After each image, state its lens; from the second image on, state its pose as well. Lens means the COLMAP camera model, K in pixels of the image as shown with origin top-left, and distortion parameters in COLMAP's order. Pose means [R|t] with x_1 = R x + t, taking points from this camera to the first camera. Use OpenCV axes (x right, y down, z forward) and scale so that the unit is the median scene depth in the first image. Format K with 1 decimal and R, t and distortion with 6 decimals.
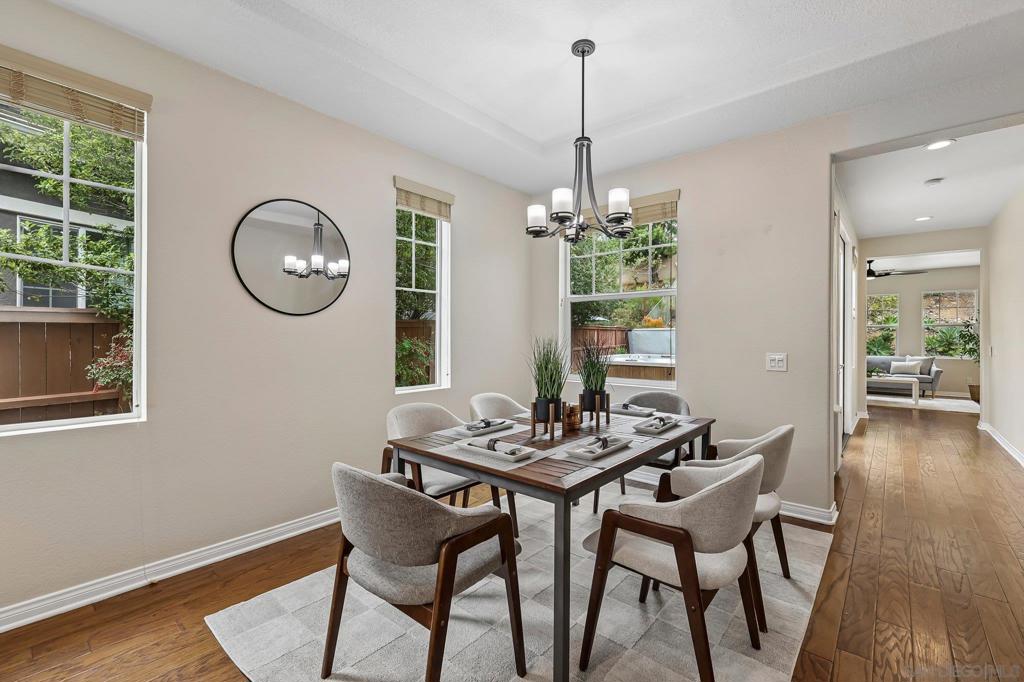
lens RADIAL K [[443.5, 0, 510.3], [0, 443.5, 340.5], [0, 0, 1]] dist [0.002720, 0.000214]
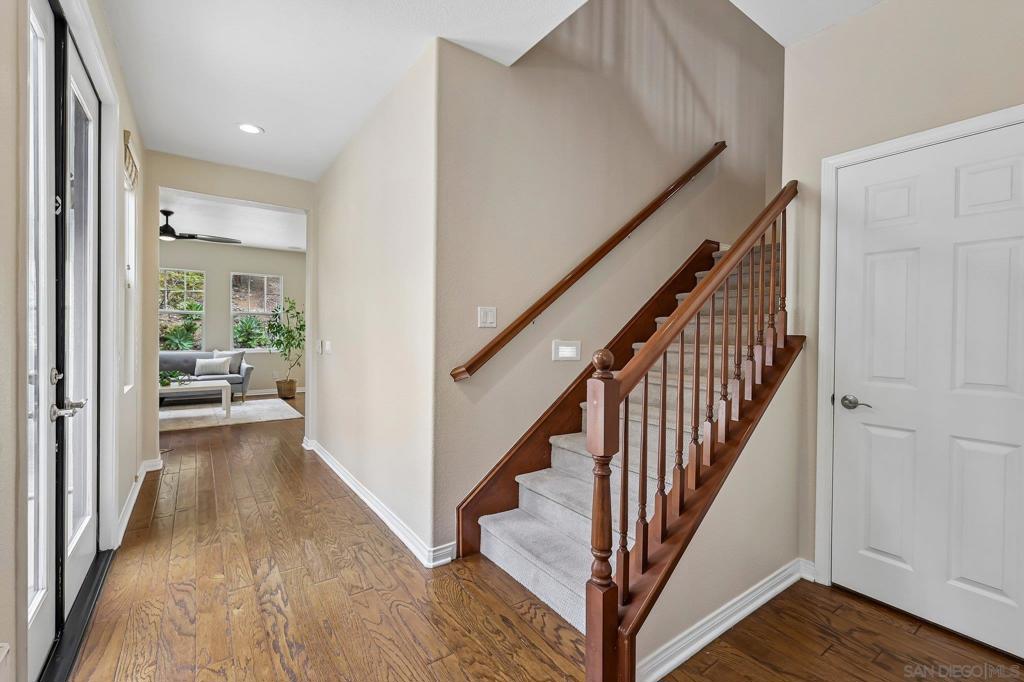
lens RADIAL K [[443.5, 0, 510.3], [0, 443.5, 337.2], [0, 0, 1]] dist [0.002720, 0.000214]
pose [[0.239365, -0.008317, 0.970894, 0.275336], [-0.007680, 0.999916, 0.010459, -0.001524], [-0.970899, -0.009960, 0.239281, 0.328945]]
